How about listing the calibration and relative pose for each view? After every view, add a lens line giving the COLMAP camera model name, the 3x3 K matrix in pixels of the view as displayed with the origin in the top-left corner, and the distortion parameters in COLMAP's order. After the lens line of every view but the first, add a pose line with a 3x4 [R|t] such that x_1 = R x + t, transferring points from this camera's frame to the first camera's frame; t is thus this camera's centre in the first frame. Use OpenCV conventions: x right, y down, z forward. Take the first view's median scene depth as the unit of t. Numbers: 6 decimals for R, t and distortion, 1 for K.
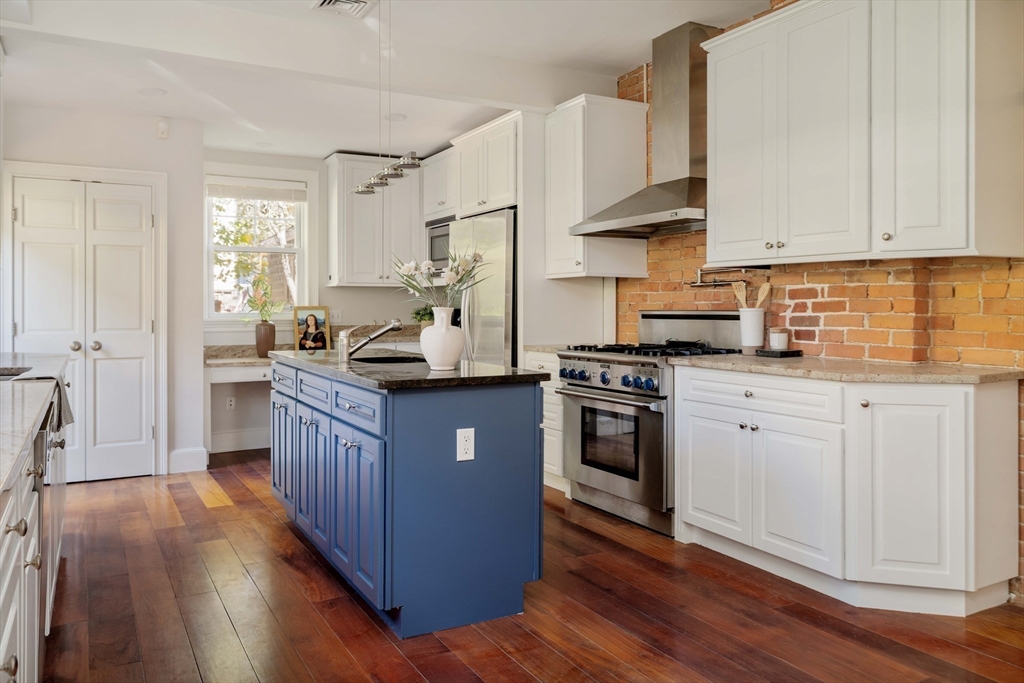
lens RADIAL K [[746.1, 0, 514.6], [0, 746.1, 344.7], [0, 0, 1]] dist [-0.004257, 0.000928]
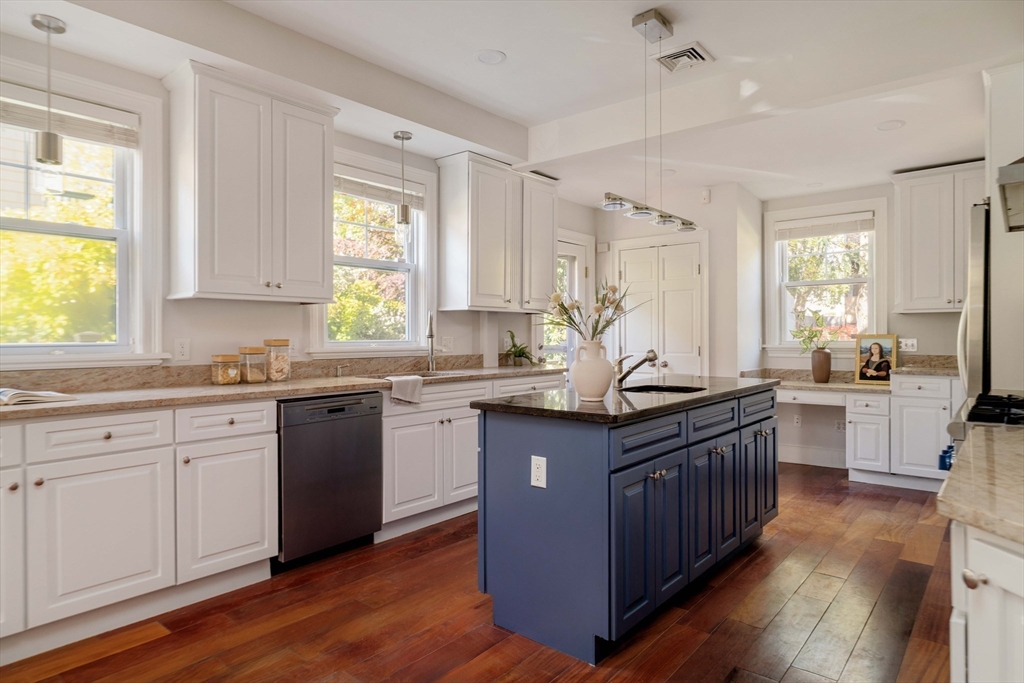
lens RADIAL K [[598.1, 0, 511.5], [0, 598.1, 340.3], [0, 0, 1]] dist [-0.001730, -0.000501]
pose [[0.359009, 0.009284, -0.933288, 0.294302], [-0.041814, 0.999107, -0.006146, -0.018997], [0.932397, 0.041231, 0.359076, 0.269303]]
